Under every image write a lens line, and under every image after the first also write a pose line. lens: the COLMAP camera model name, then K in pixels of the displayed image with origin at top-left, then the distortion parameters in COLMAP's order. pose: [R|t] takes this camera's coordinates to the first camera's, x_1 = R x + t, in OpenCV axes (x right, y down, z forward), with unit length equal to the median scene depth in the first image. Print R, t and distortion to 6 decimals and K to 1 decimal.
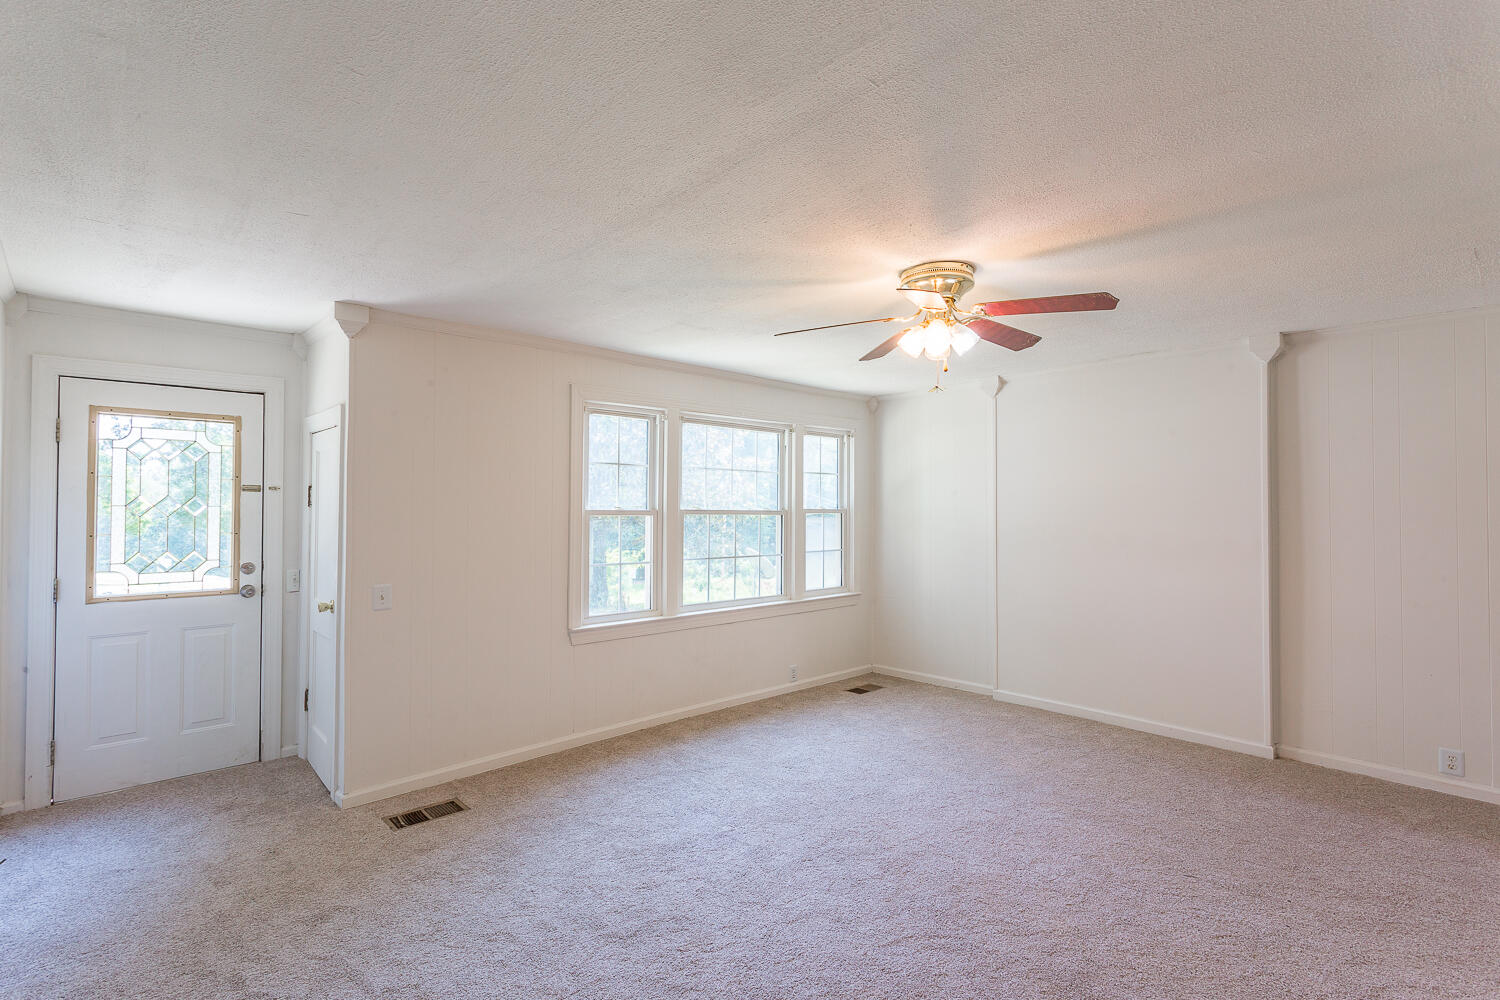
lens RADIAL K [[711.5, 0, 746.2], [0, 711.5, 496.4], [0, 0, 1]] dist [0.000649, 0.001497]
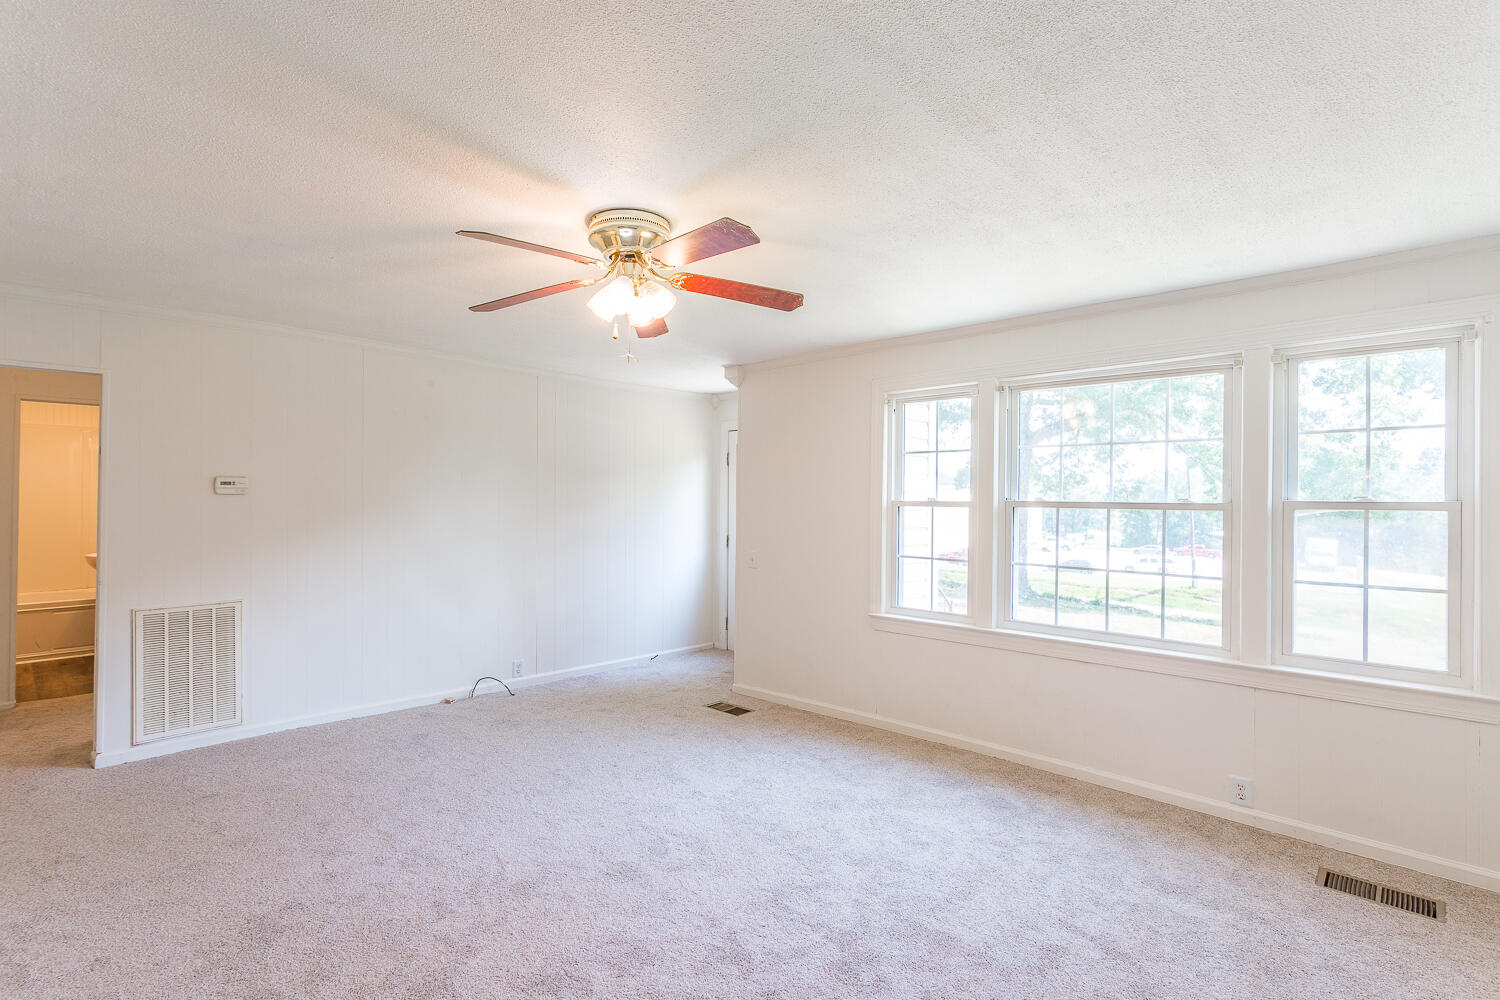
lens RADIAL K [[711.5, 0, 746.2], [0, 711.5, 496.4], [0, 0, 1]] dist [0.000649, 0.001497]
pose [[0.059580, -0.004214, -0.998215, 0.711596], [0.016489, 0.999859, -0.003236, 0.011445], [0.998087, -0.016267, 0.059641, 0.670975]]
